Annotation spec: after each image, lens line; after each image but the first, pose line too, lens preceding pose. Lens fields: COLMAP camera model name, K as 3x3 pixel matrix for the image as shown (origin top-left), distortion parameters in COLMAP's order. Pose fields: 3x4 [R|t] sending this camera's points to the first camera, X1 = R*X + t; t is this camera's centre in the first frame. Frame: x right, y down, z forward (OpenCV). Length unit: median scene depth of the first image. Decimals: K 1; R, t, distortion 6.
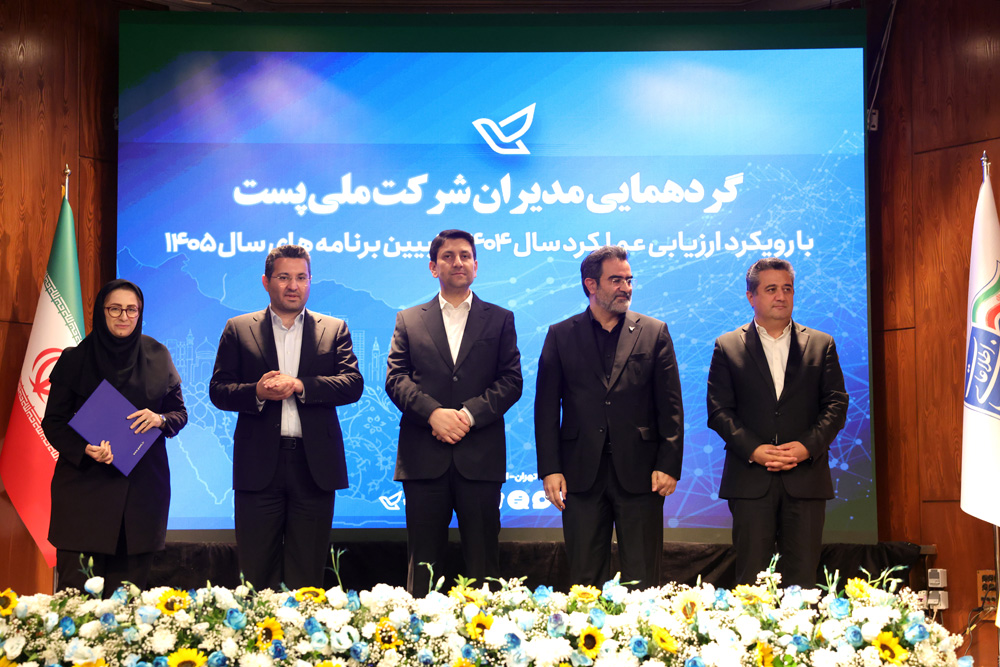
lens RADIAL K [[1942.4, 0, 493.7], [0, 1942.4, 338.5], [0, 0, 1]] dist [0.252162, -0.046764]
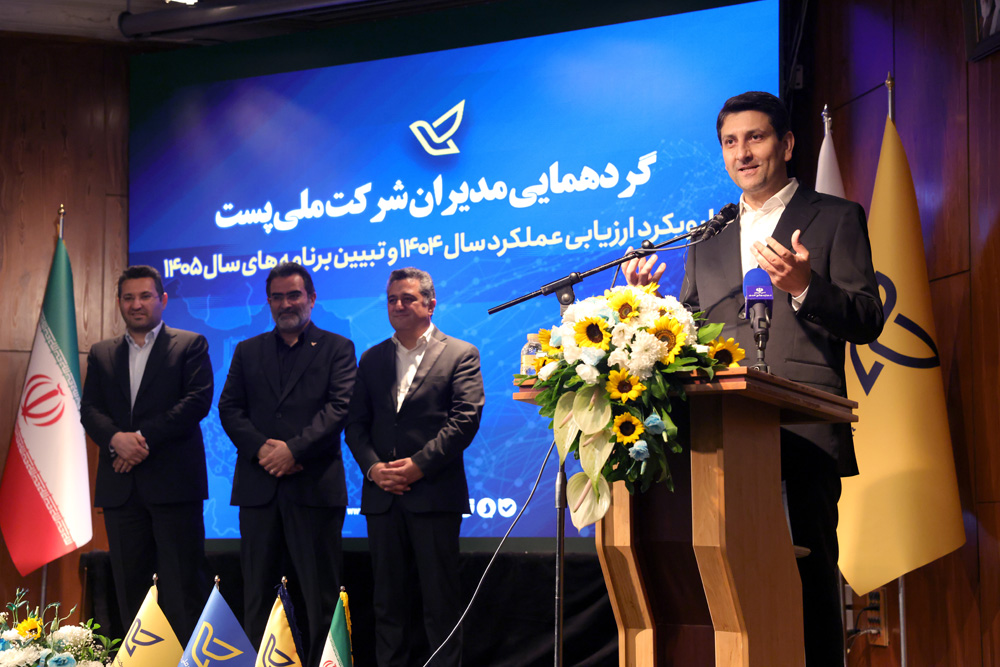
lens RADIAL K [[1867.2, 0, 498.9], [0, 1867.2, 329.7], [0, 0, 1]] dist [0.255326, -0.121708]
pose [[0.876791, -0.052287, -0.478021, 0.482798], [0.053555, 0.998504, -0.010987, 0.005041], [0.477881, -0.015968, 0.878280, 0.187198]]
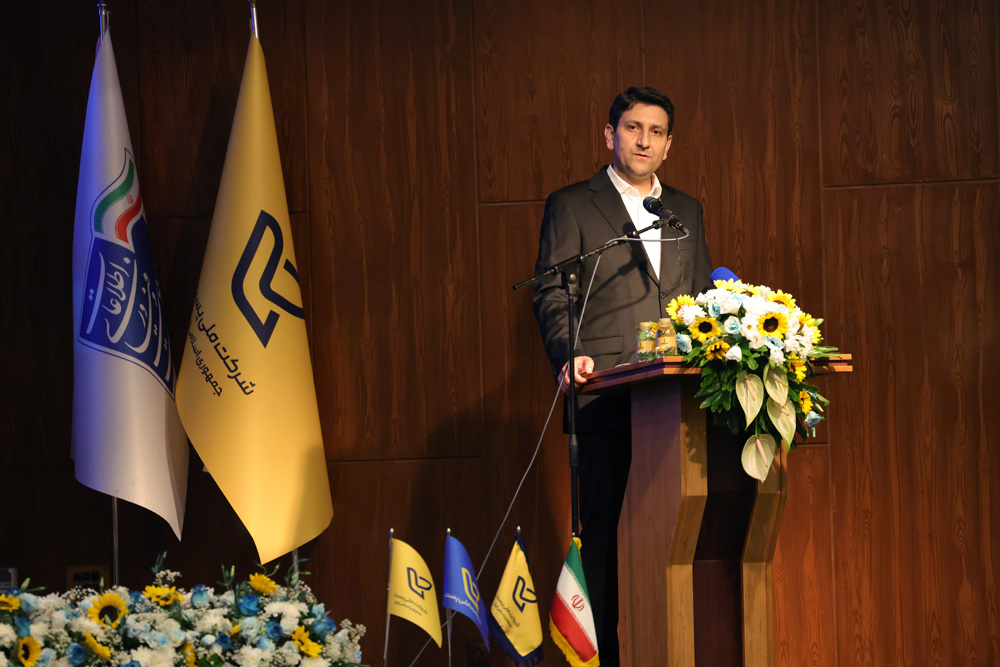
lens RADIAL K [[5702.3, 0, 501.0], [0, 5702.3, 333.1], [0, 0, 1]] dist [1.460581, 15.582520]
pose [[0.855698, -0.007263, 0.517425, -0.681854], [-0.030432, 0.997465, 0.064329, -0.104432], [-0.516580, -0.070792, 0.853307, -0.842770]]
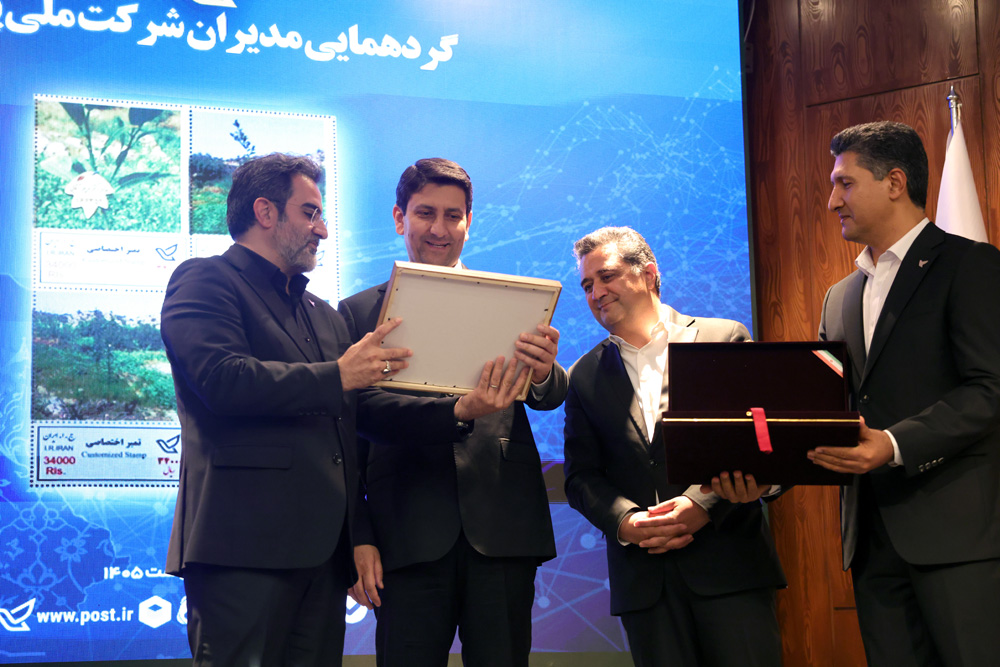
lens RADIAL K [[1867.2, 0, 498.9], [0, 1867.2, 329.7], [0, 0, 1]] dist [0.255326, -0.121708]
pose [[0.953737, 0.041051, 0.297826, -0.086696], [-0.015491, 0.996028, -0.087683, 0.045391], [-0.300243, 0.079013, 0.950585, 0.404810]]
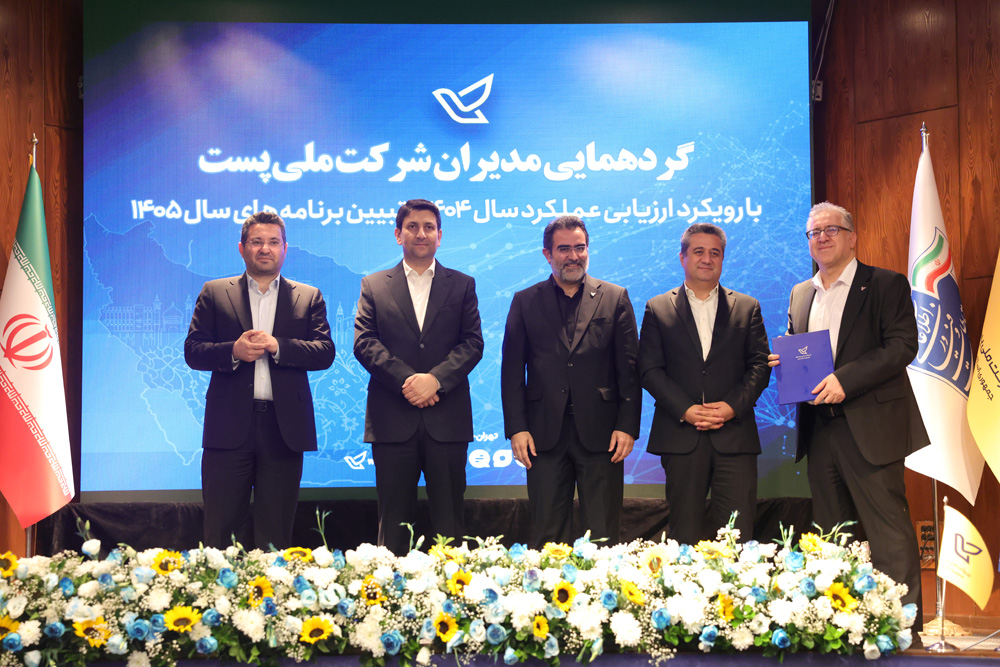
lens RADIAL K [[1953.7, 0, 512.6], [0, 1953.7, 328.0], [0, 0, 1]] dist [0.250754, -0.017720]
pose [[0.999097, -0.004838, 0.042219, -0.013111], [0.004003, 0.999795, 0.019845, -0.007017], [-0.042306, -0.019658, 0.998911, -0.037629]]
